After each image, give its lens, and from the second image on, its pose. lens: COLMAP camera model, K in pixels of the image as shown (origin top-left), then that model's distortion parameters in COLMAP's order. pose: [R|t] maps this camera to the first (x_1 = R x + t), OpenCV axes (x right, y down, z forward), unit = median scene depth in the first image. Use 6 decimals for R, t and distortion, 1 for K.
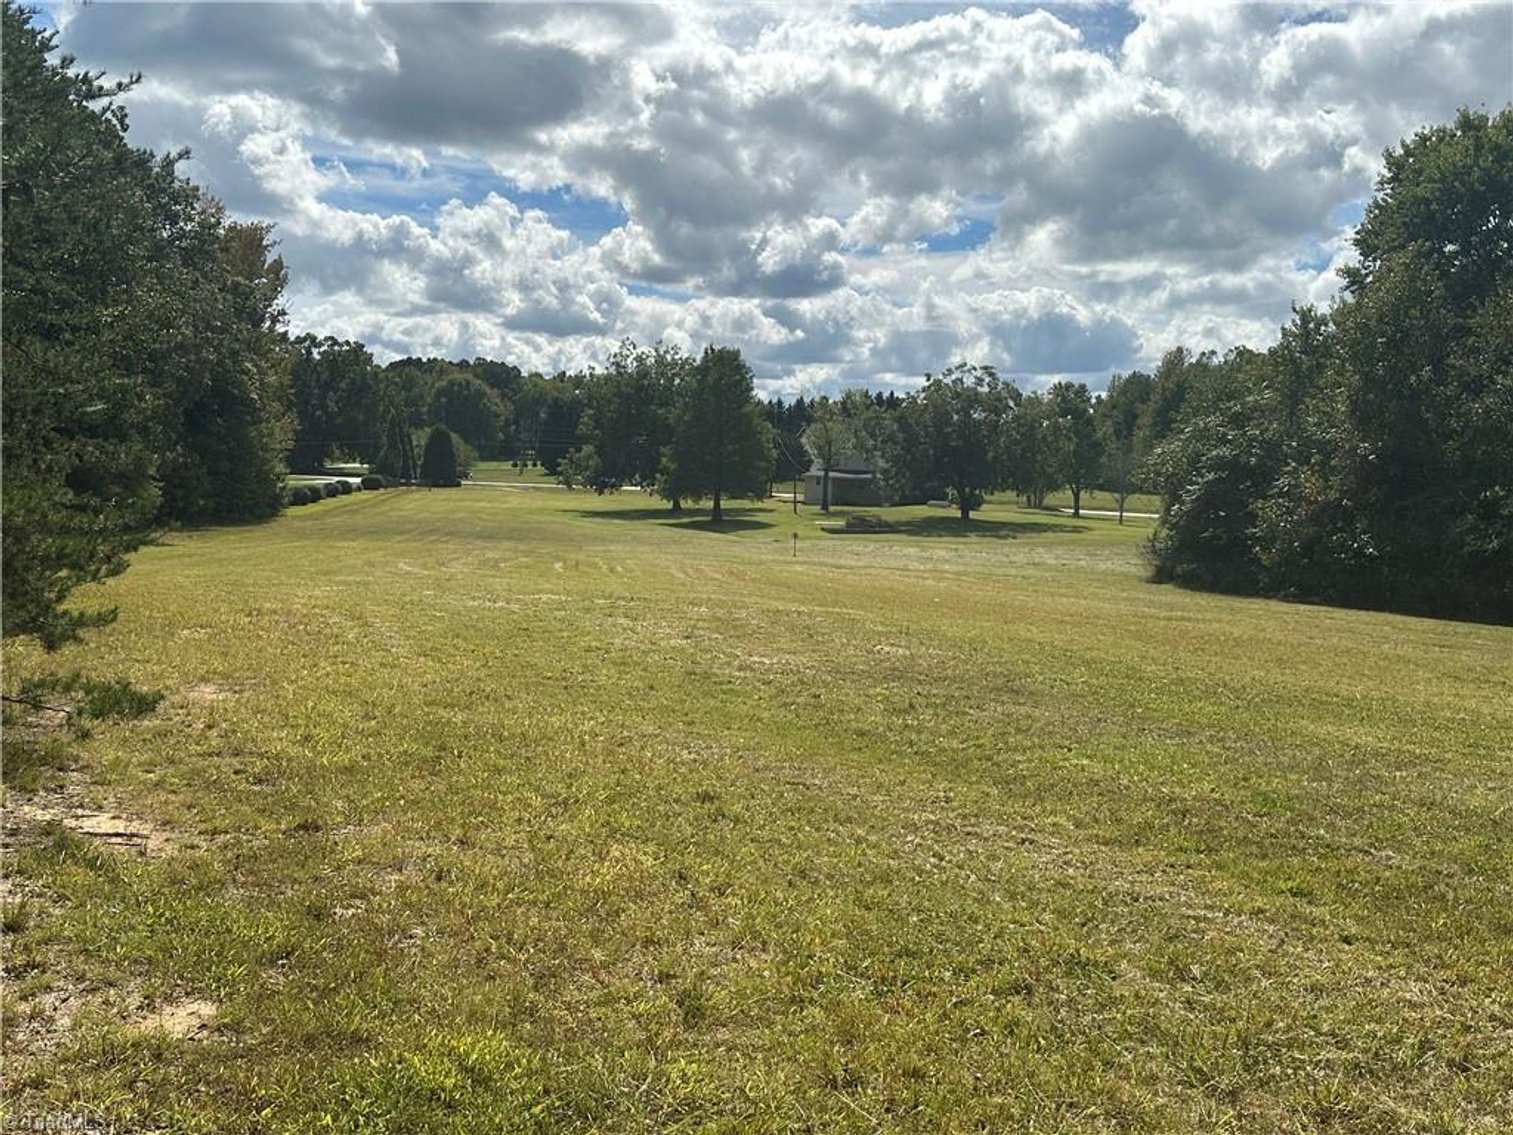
lens RADIAL K [[1570.5, 0, 744.8], [0, 1570.5, 582.8], [0, 0, 1]] dist [0.064492, 0.000000]
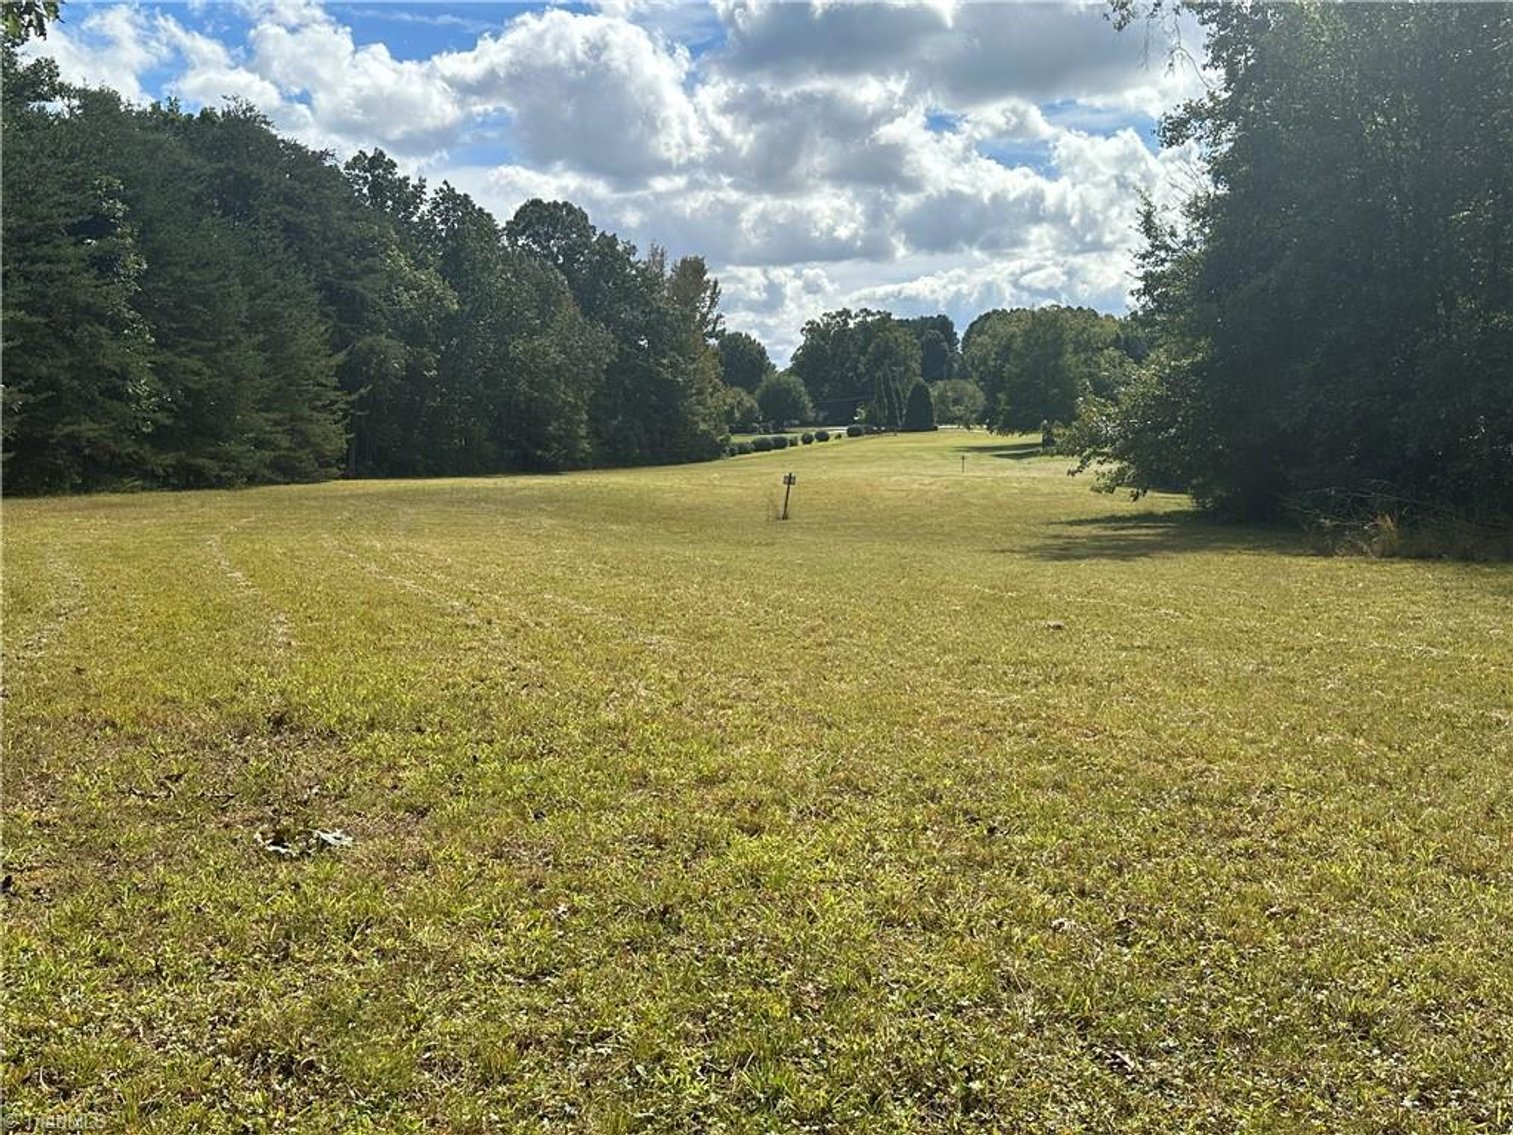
lens RADIAL K [[1570.5, 0, 728.2], [0, 1570.5, 592.2], [0, 0, 1]] dist [0.064492, 0.000000]
pose [[0.907791, -0.002465, -0.419416, 0.216335], [0.020629, 0.999035, 0.038778, 0.015753], [0.418915, -0.043854, 0.906966, -0.203483]]
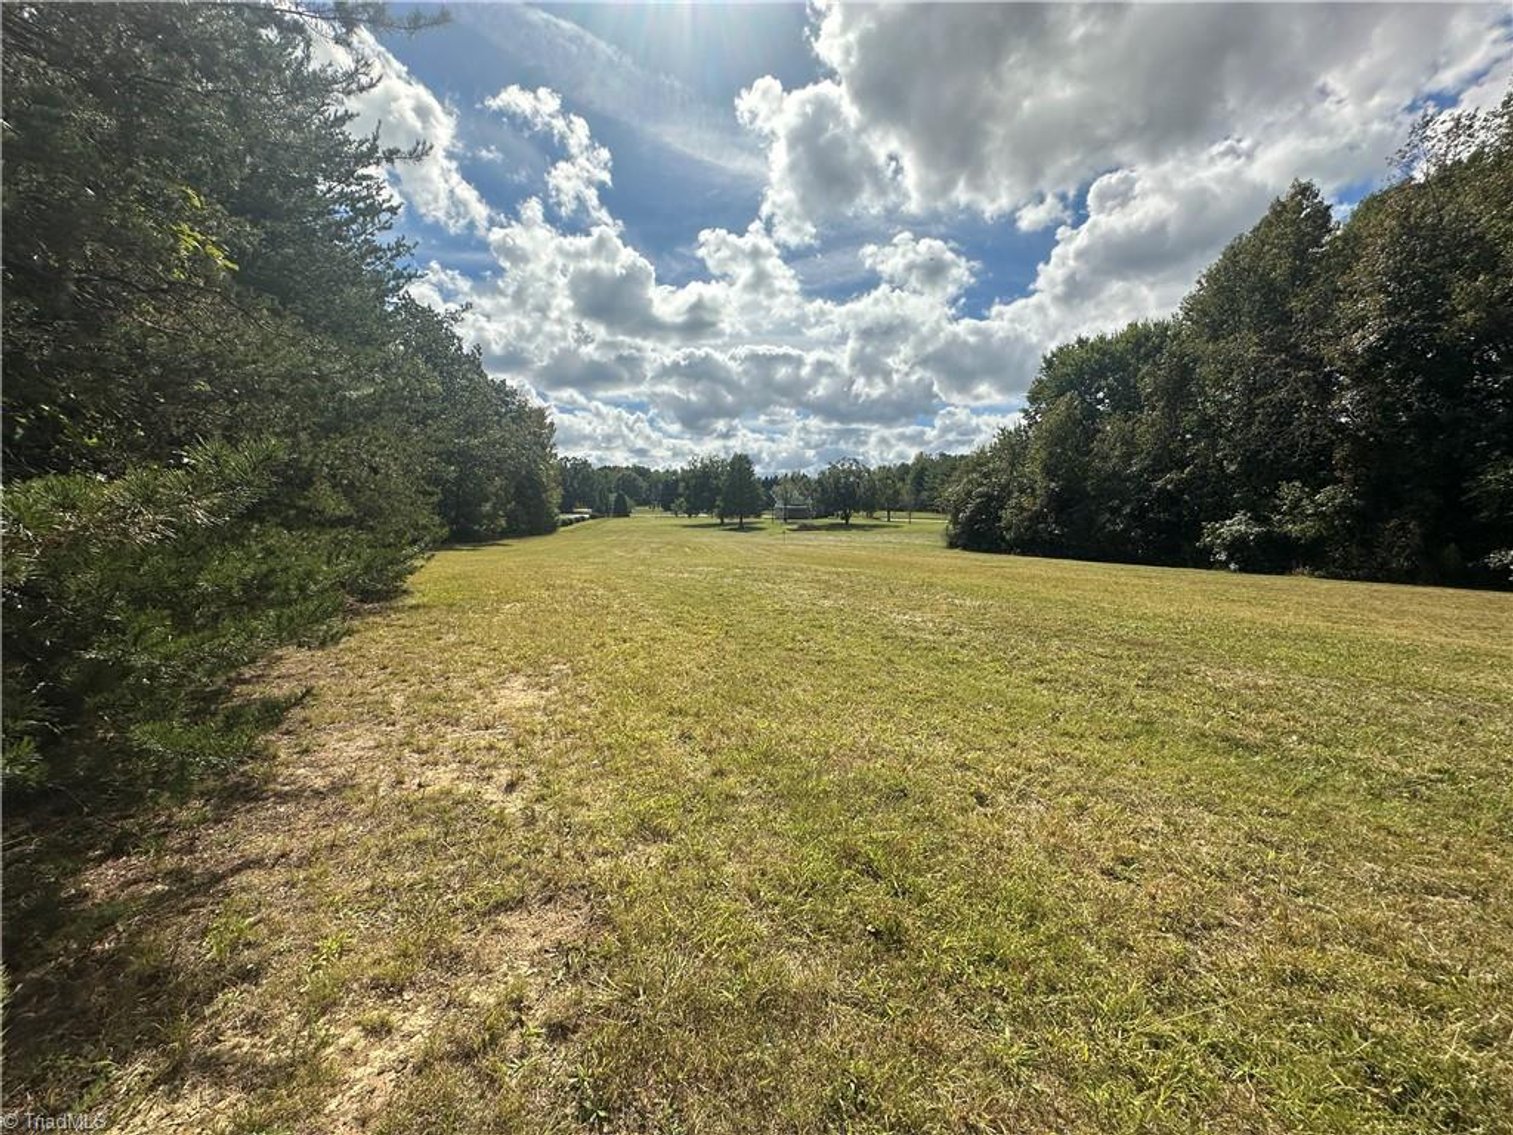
lens RADIAL K [[610.3, 0, 761.4], [0, 610.3, 585.3], [0, 0, 1]] dist [-0.002237, 0.001348]
pose [[0.998831, -0.033943, 0.034429, -0.016501], [0.031987, 0.997926, 0.055855, -0.002131], [-0.036253, -0.054688, 0.997845, 0.053521]]
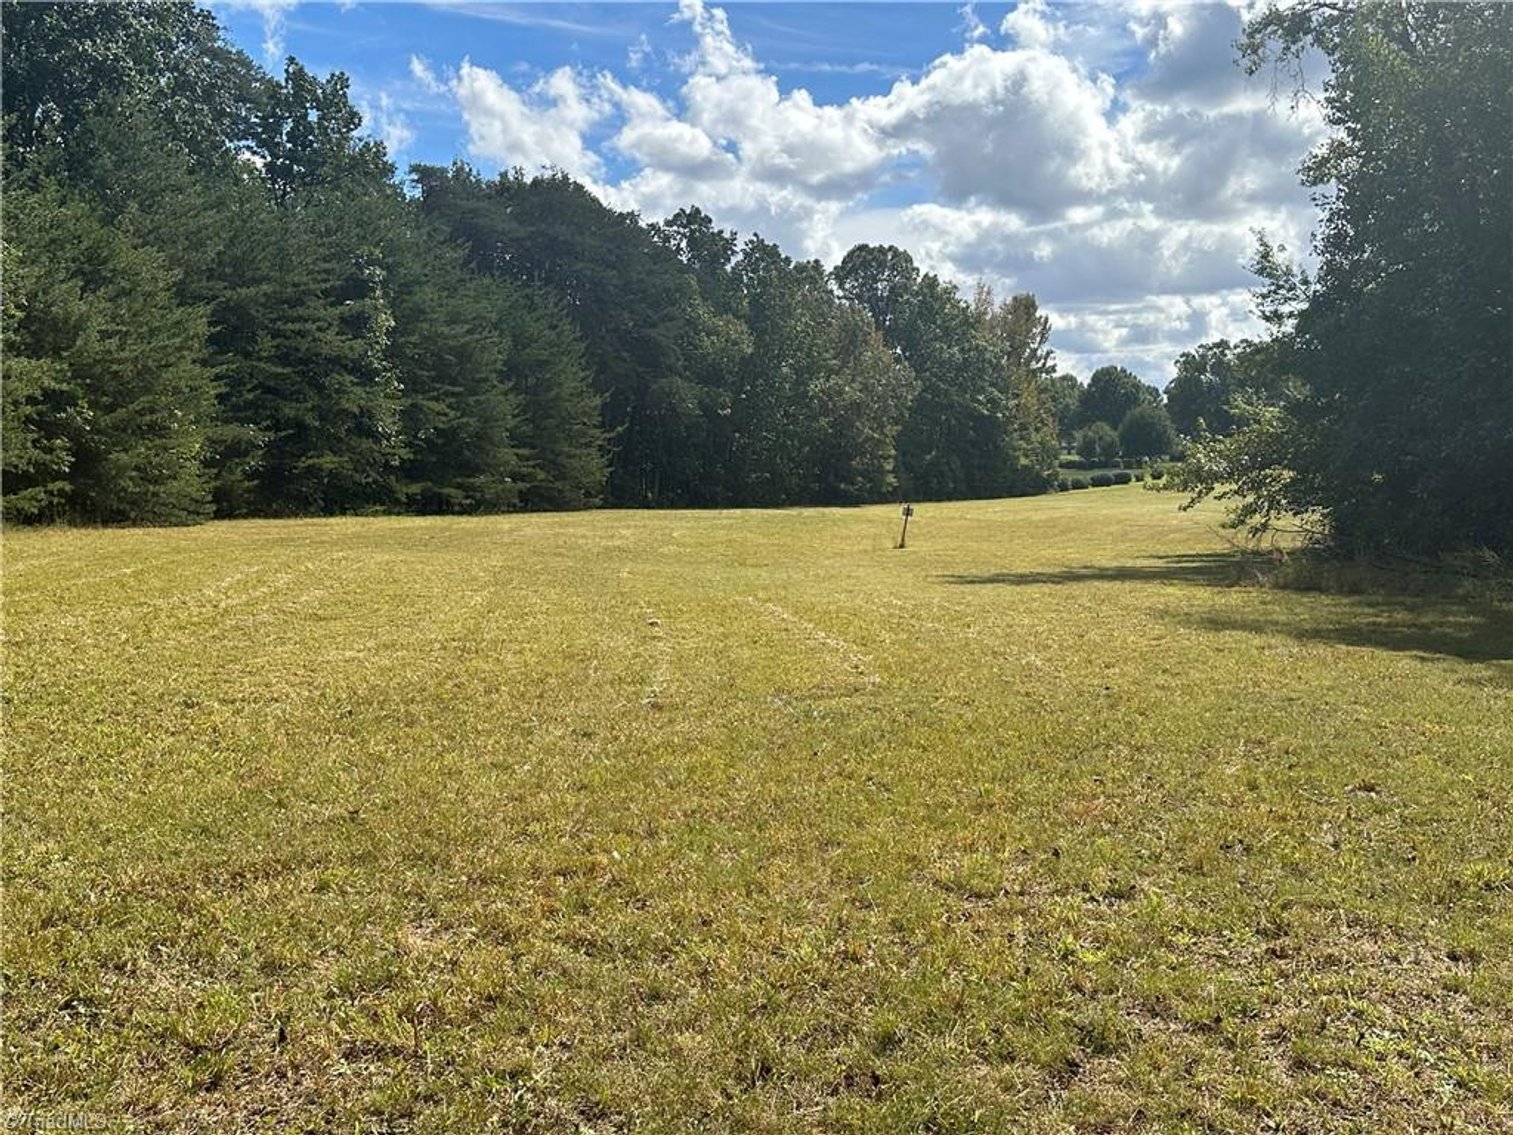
lens RADIAL K [[1570.5, 0, 721.6], [0, 1570.5, 583.8], [0, 0, 1]] dist [0.064492, 0.000000]
pose [[0.770004, 0.007703, -0.637993, 0.274234], [-0.002005, 0.999951, 0.009654, 0.017923], [0.638036, -0.006155, 0.769982, -0.201111]]
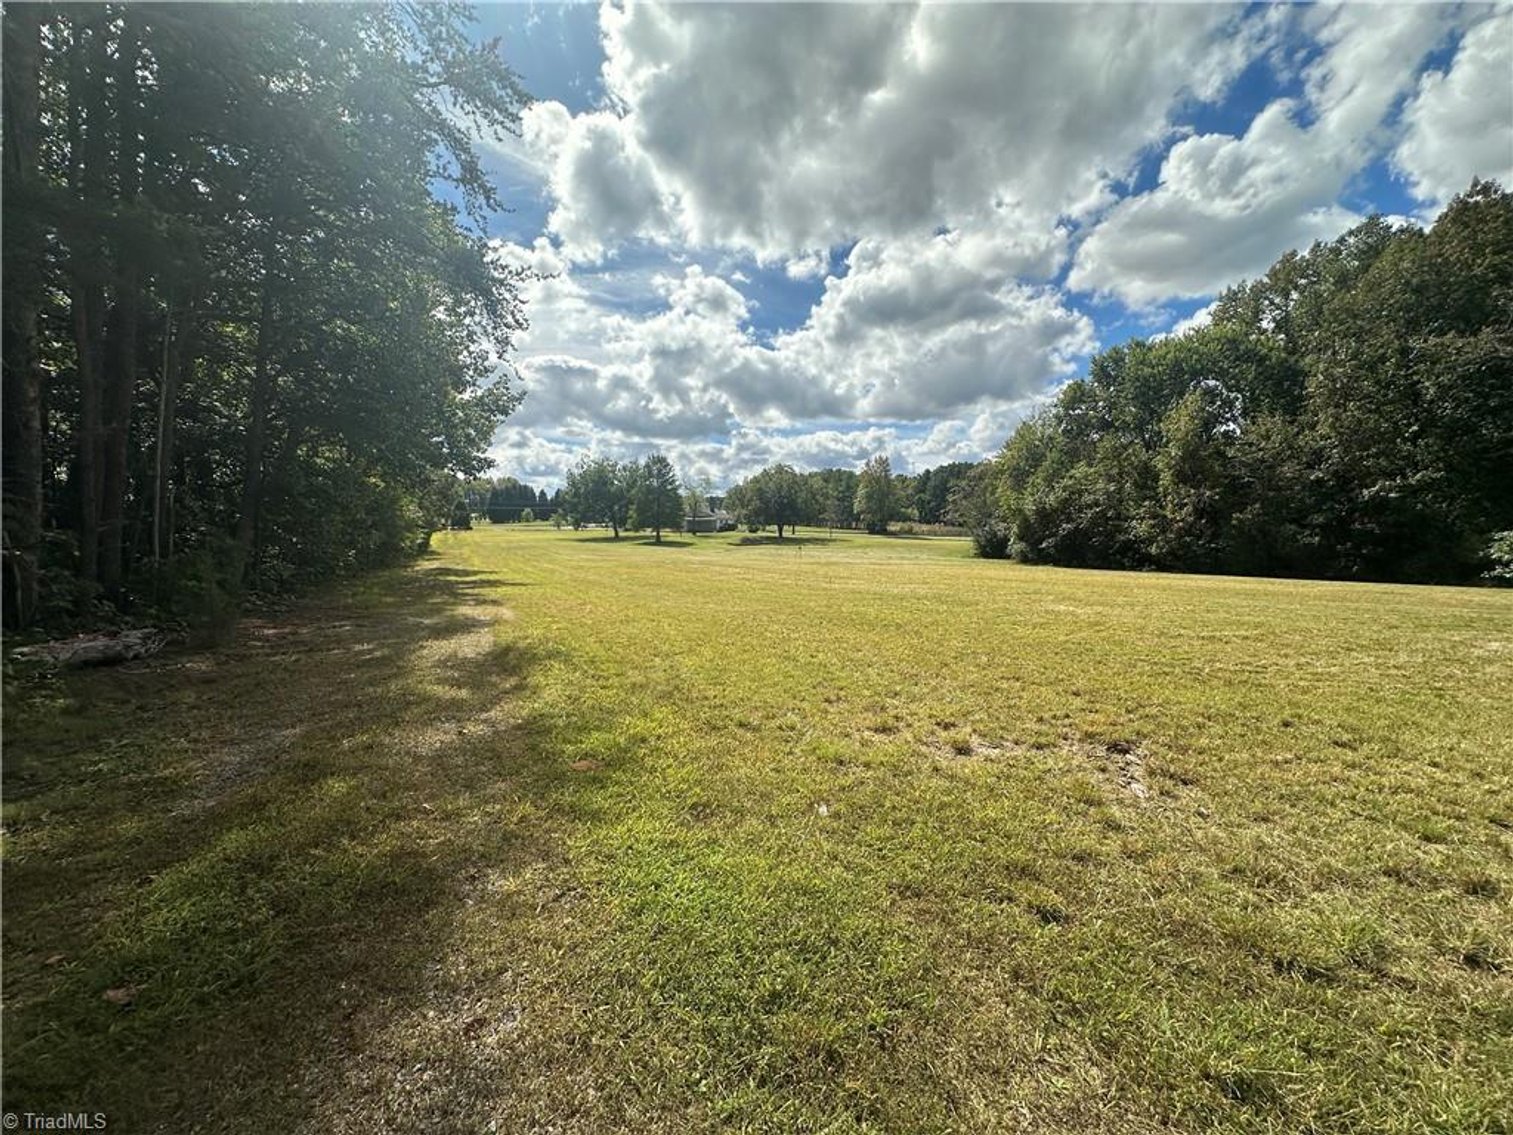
lens RADIAL K [[610.3, 0, 753.3], [0, 610.3, 575.1], [0, 0, 1]] dist [-0.002237, 0.001348]
pose [[0.942098, -0.050355, 0.331535, -0.126896], [0.043429, 0.998656, 0.028273, -0.010059], [-0.332513, -0.012238, 0.943019, 0.160464]]
